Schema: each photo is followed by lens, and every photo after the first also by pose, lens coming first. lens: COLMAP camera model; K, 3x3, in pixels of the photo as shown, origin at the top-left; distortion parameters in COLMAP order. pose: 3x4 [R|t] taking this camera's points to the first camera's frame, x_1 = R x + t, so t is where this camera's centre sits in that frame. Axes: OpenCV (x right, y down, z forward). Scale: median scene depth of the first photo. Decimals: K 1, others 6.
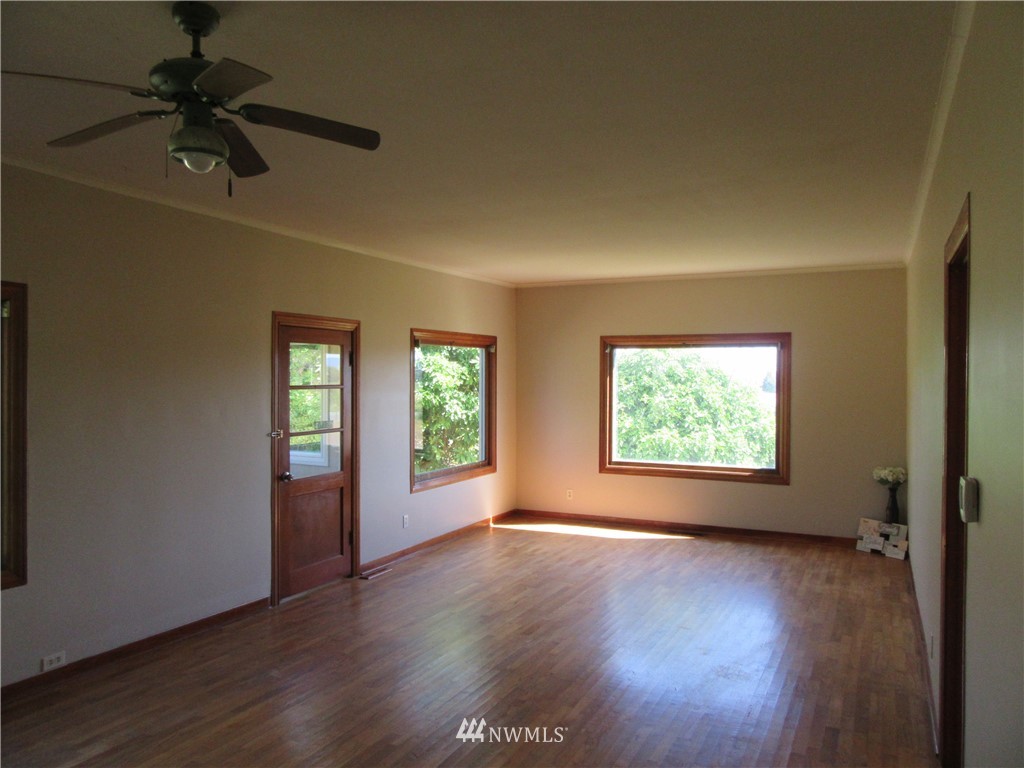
lens RADIAL K [[759.5, 0, 515.4], [0, 759.5, 382.9], [0, 0, 1]] dist [-0.004047, -0.000855]
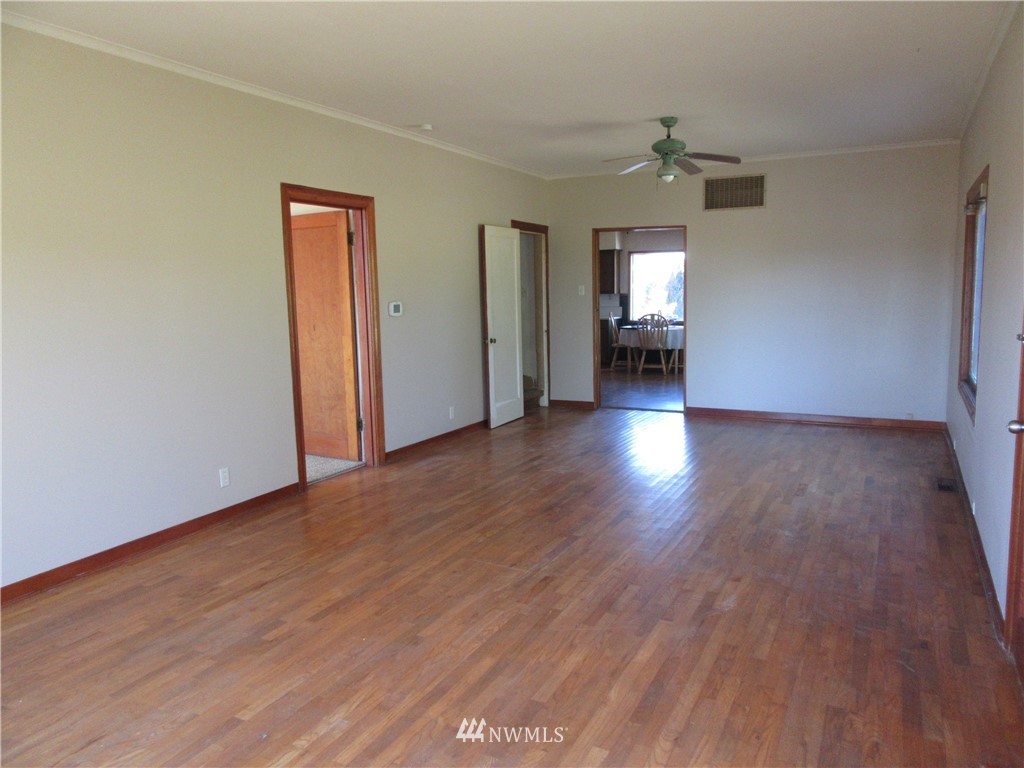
lens RADIAL K [[759.5, 0, 517.5], [0, 759.5, 380.9], [0, 0, 1]] dist [-0.004047, -0.000855]
pose [[-0.999709, 0.016592, 0.017518, 0.018985], [0.018694, 0.991647, 0.127619, 0.017160], [-0.015254, 0.127909, -0.991669, 1.142824]]
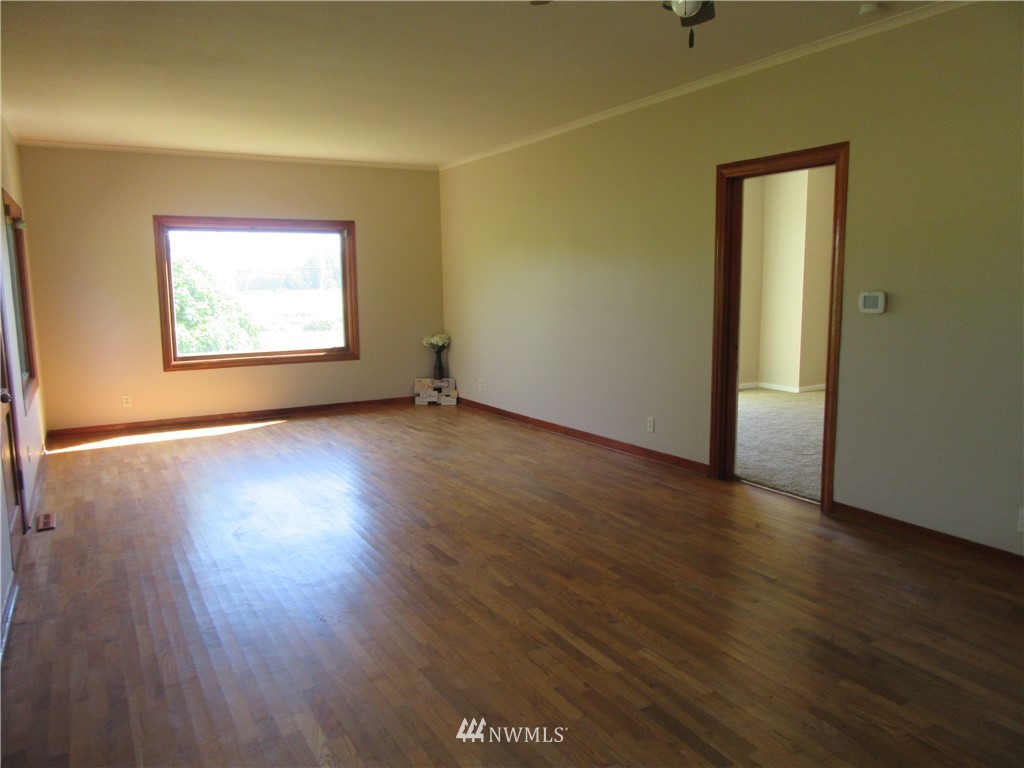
lens RADIAL K [[759.5, 0, 518.2], [0, 759.5, 382.7], [0, 0, 1]] dist [-0.004047, -0.000855]
pose [[0.560655, -0.124546, 0.818629, -0.451581], [0.019229, 0.990315, 0.137497, 0.019604], [-0.827826, -0.061347, 0.557621, 0.182776]]
